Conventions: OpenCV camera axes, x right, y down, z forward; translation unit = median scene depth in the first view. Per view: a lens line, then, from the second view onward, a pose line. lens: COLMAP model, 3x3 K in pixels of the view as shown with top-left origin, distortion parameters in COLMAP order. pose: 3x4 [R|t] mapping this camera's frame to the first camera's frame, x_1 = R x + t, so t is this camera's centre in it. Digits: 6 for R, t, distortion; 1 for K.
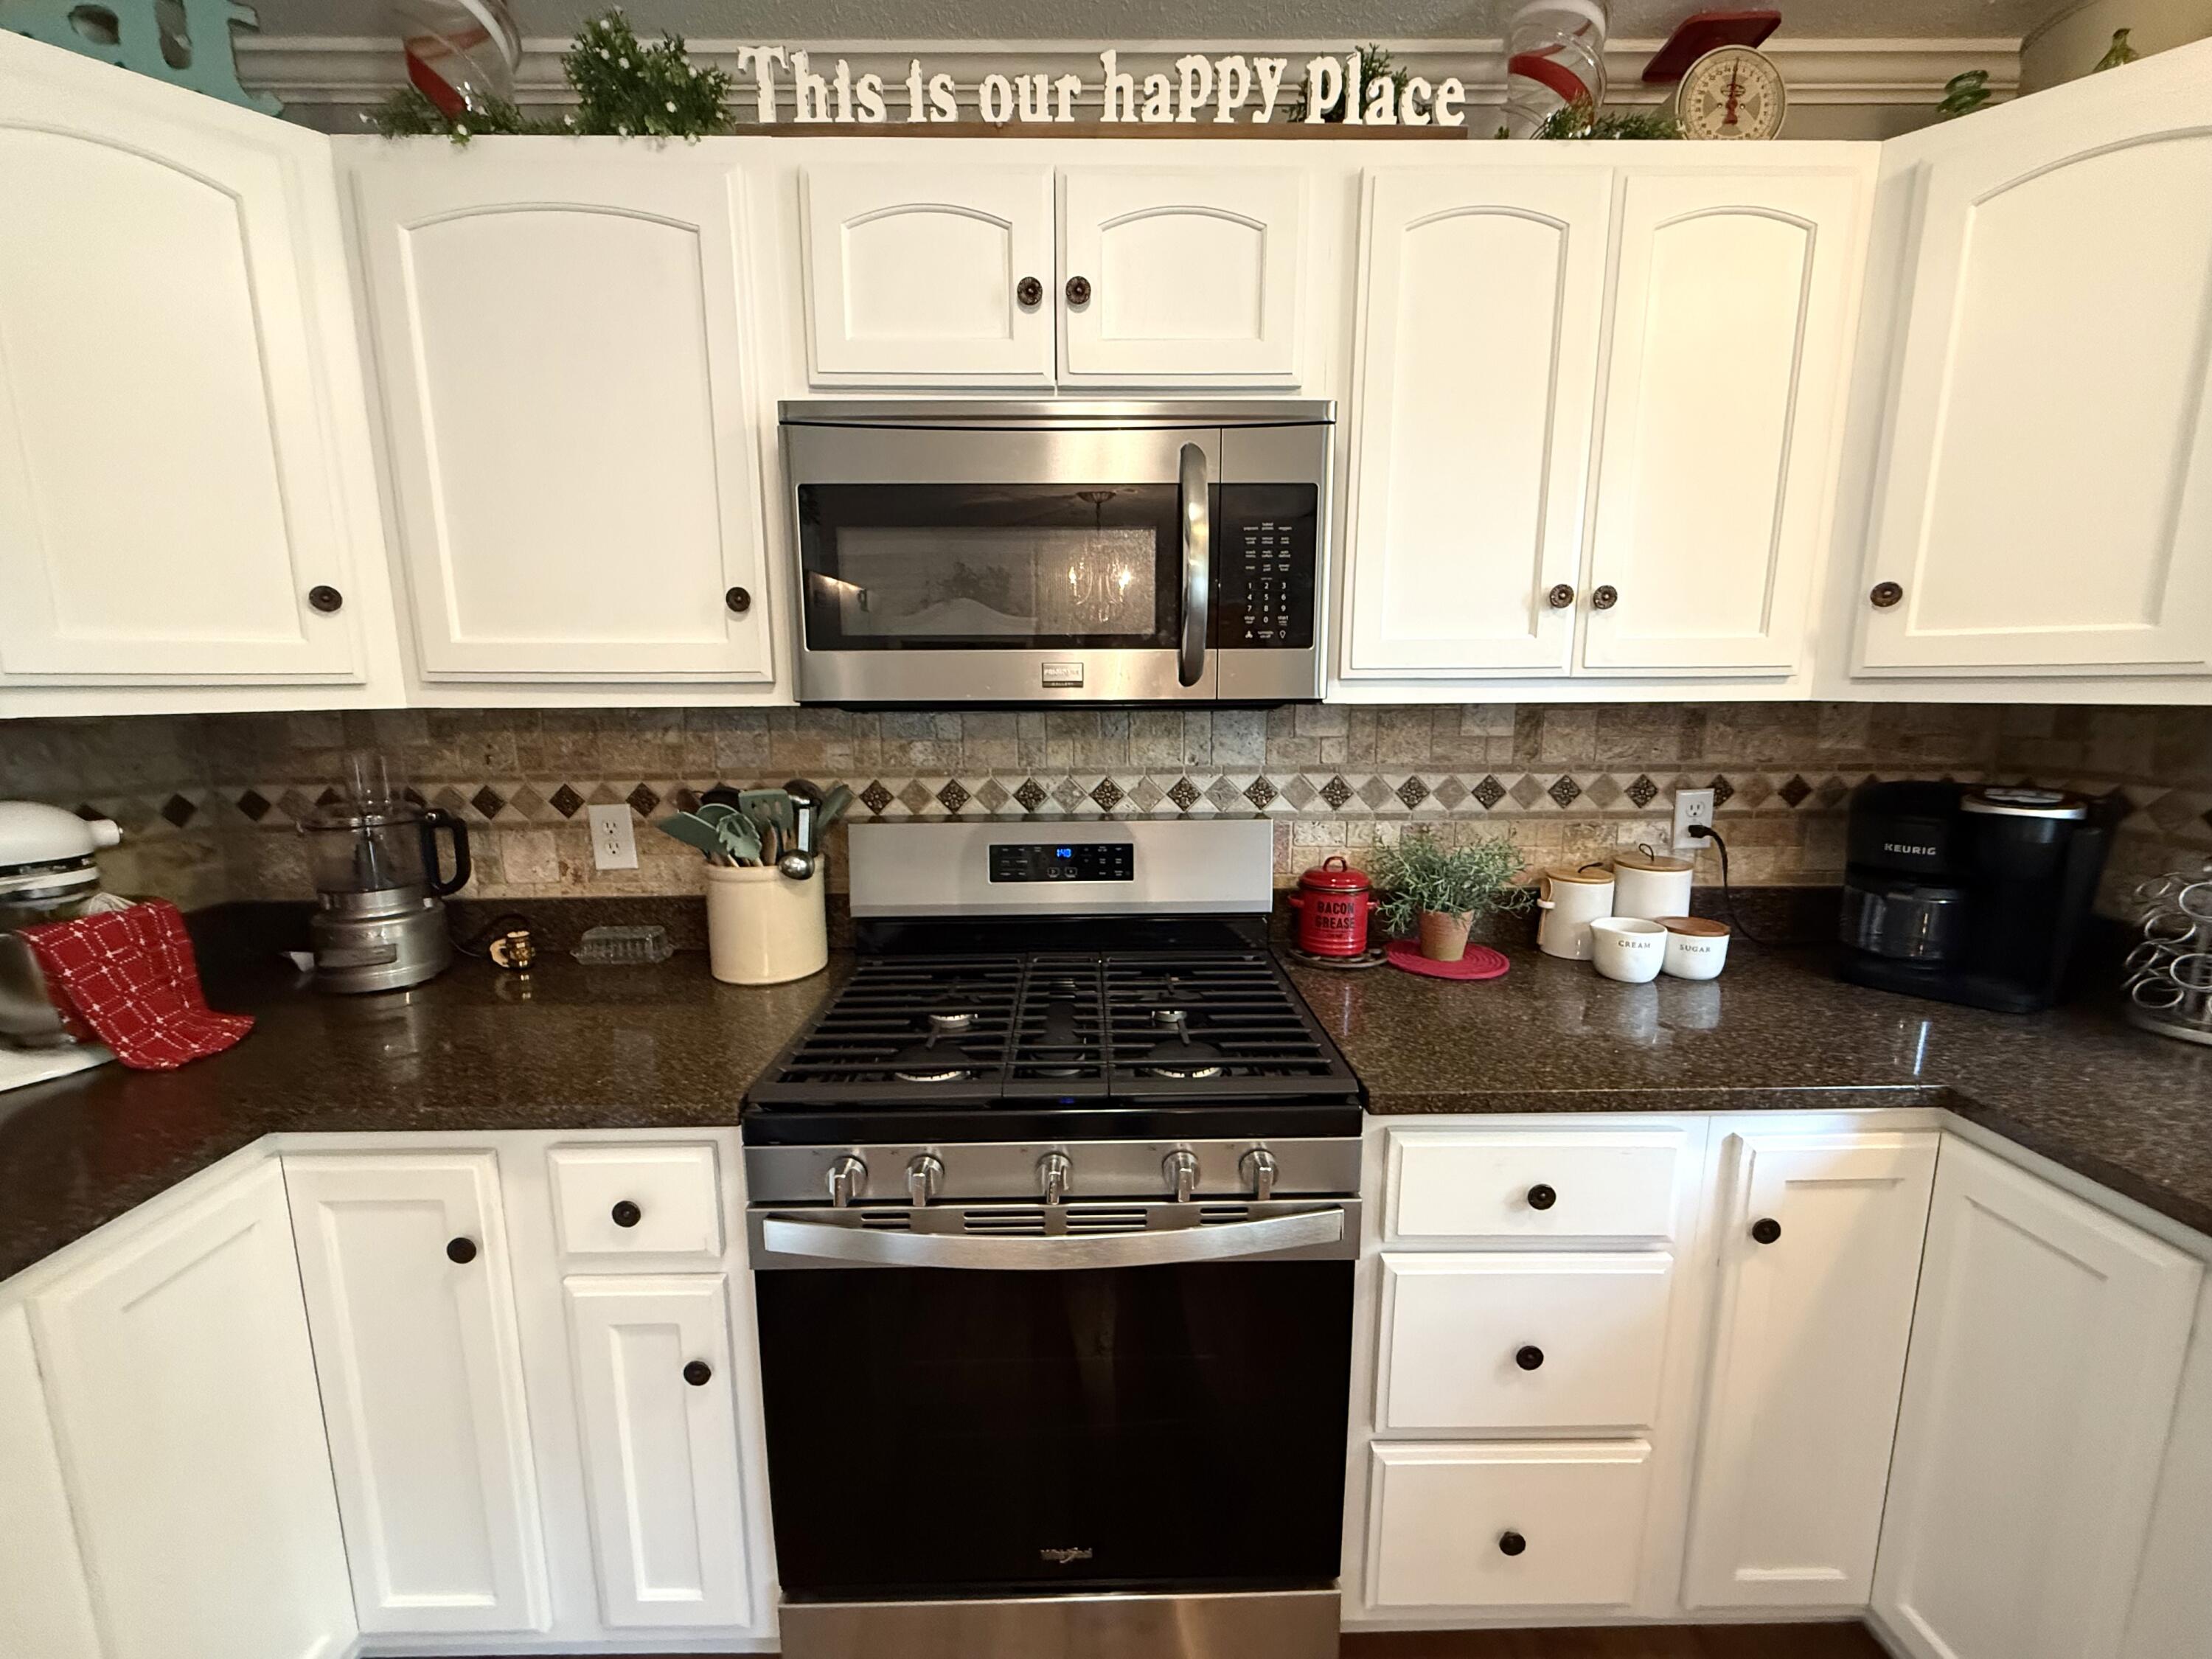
lens RADIAL K [[884.9, 0, 1097.9], [0, 884.9, 830.8], [0, 0, 1]] dist [-0.000039, 0.000284]
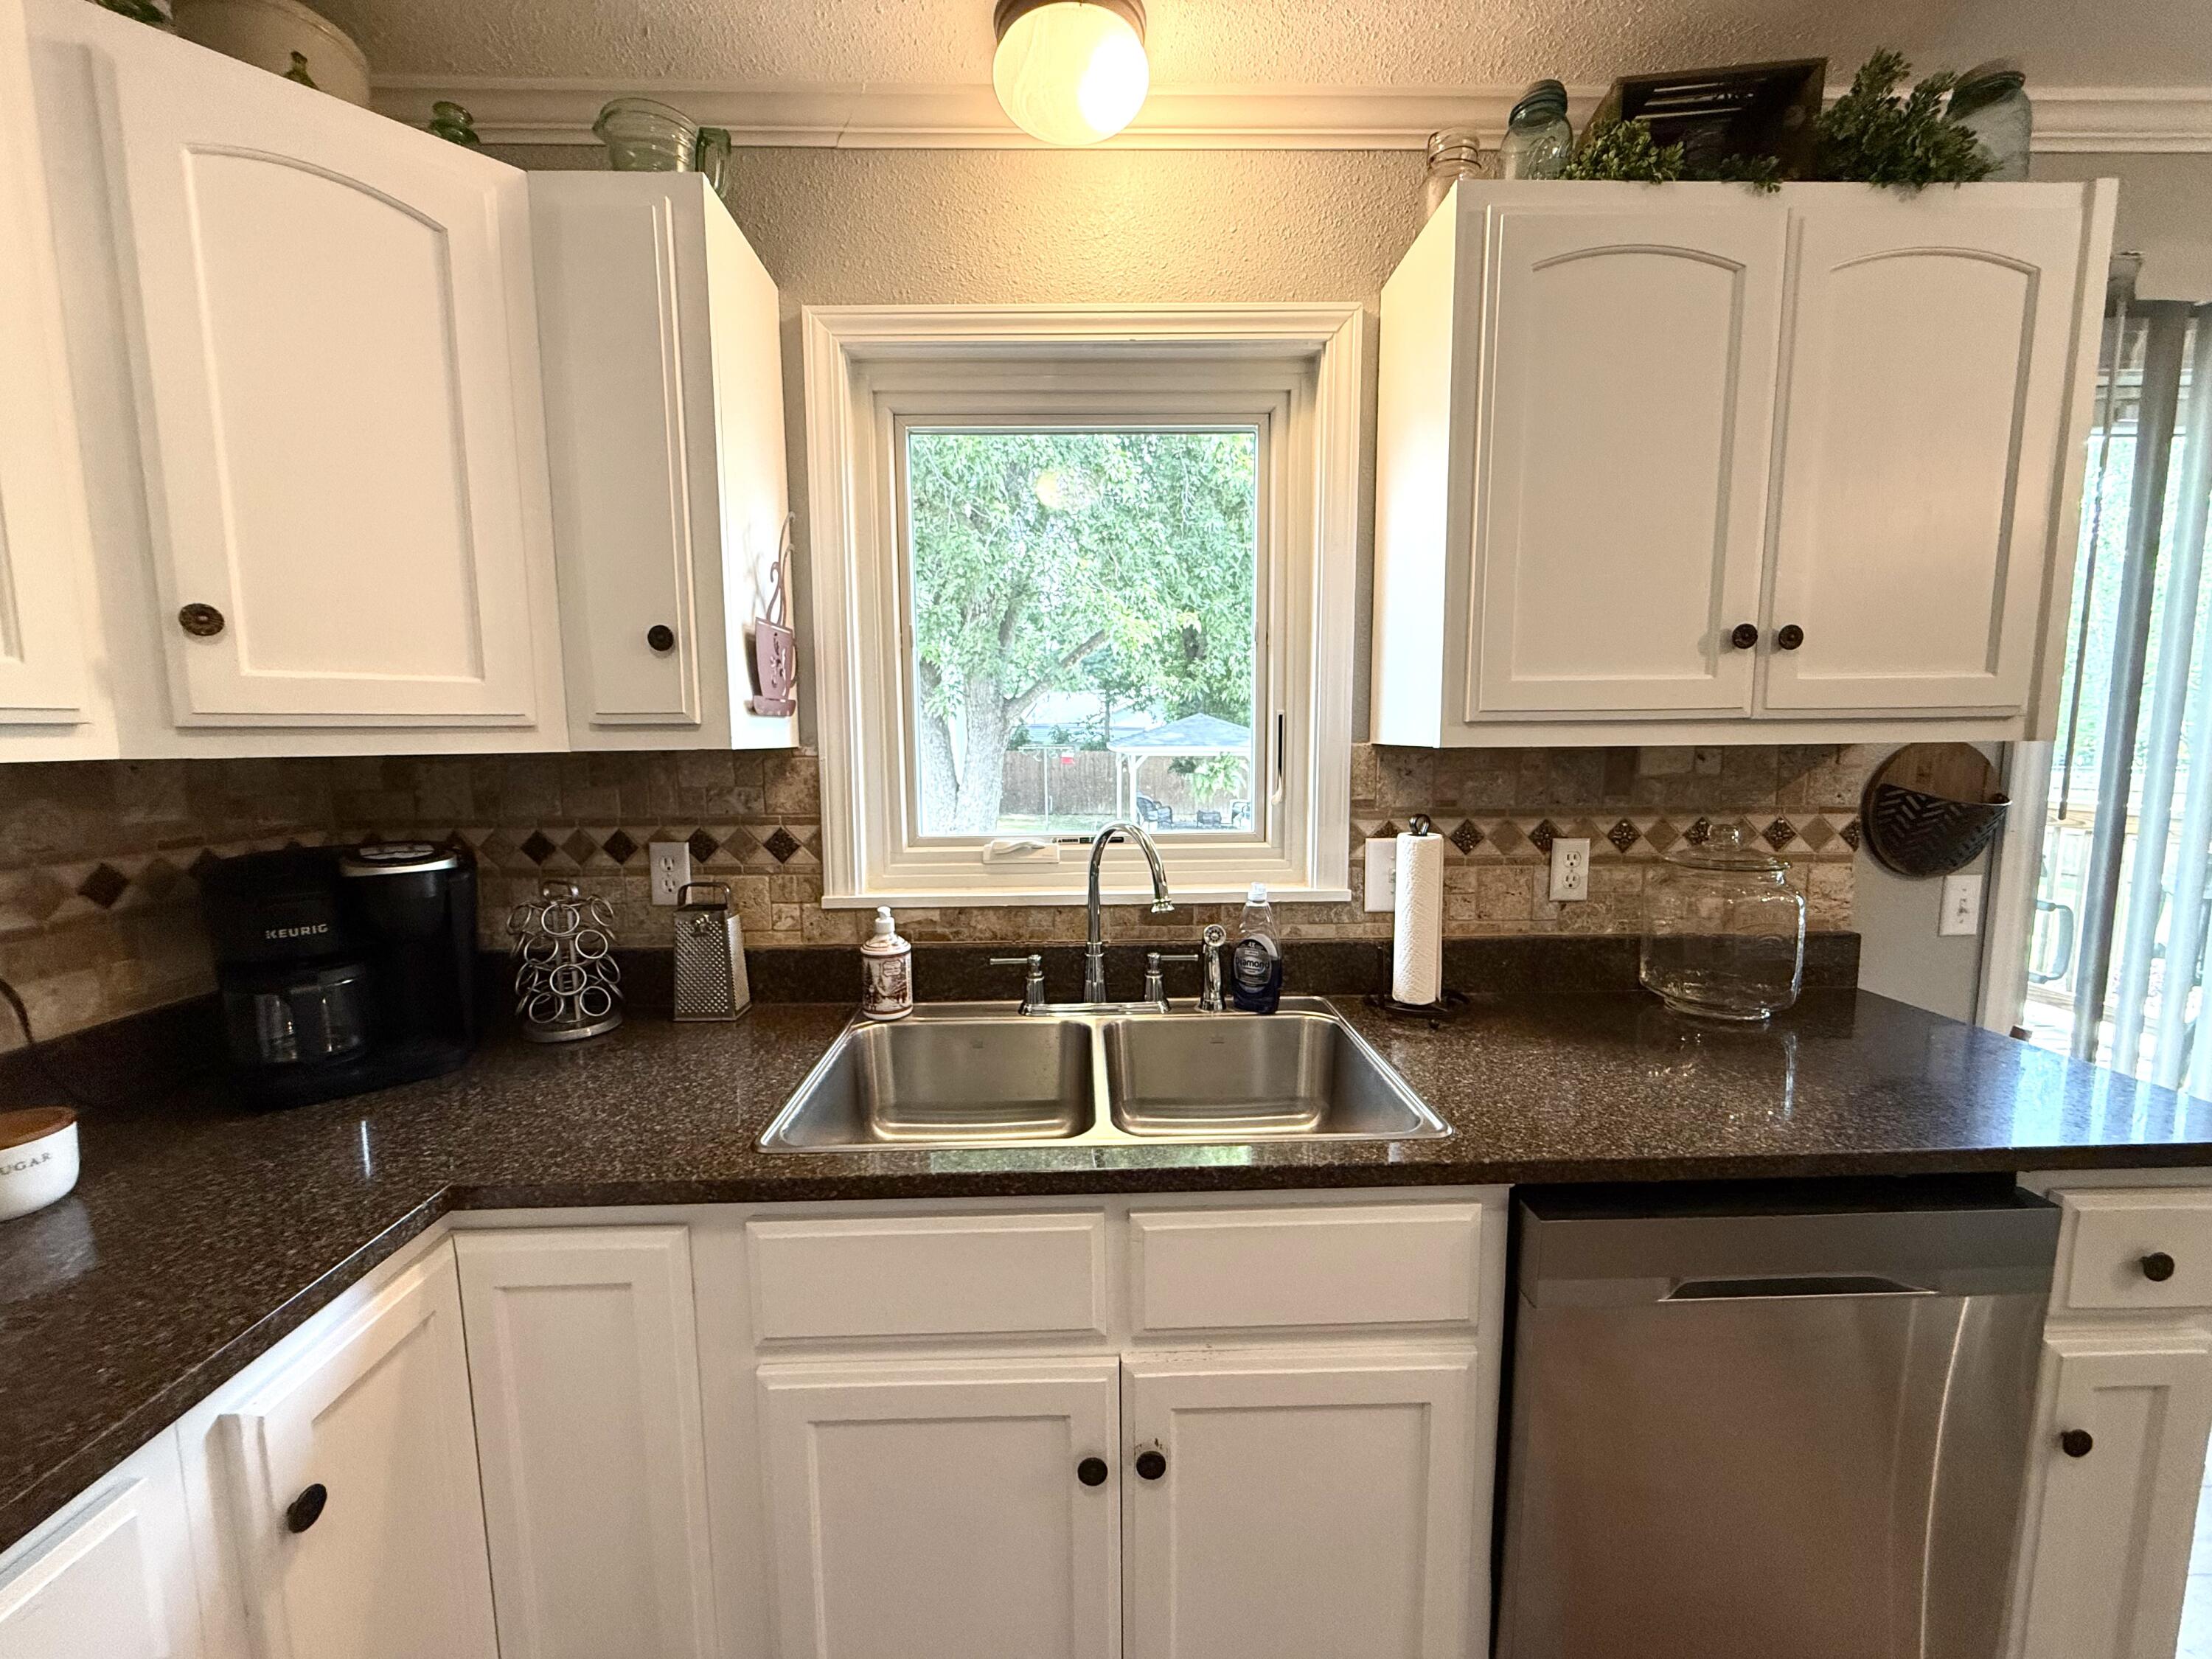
lens RADIAL K [[884.9, 0, 1101.0], [0, 884.9, 830.6], [0, 0, 1]] dist [-0.000039, 0.000284]
pose [[-0.004372, -0.107167, 0.994231, 0.097984], [0.171786, 0.979380, 0.106321, -0.033371], [-0.985125, 0.171260, 0.014128, 0.239014]]
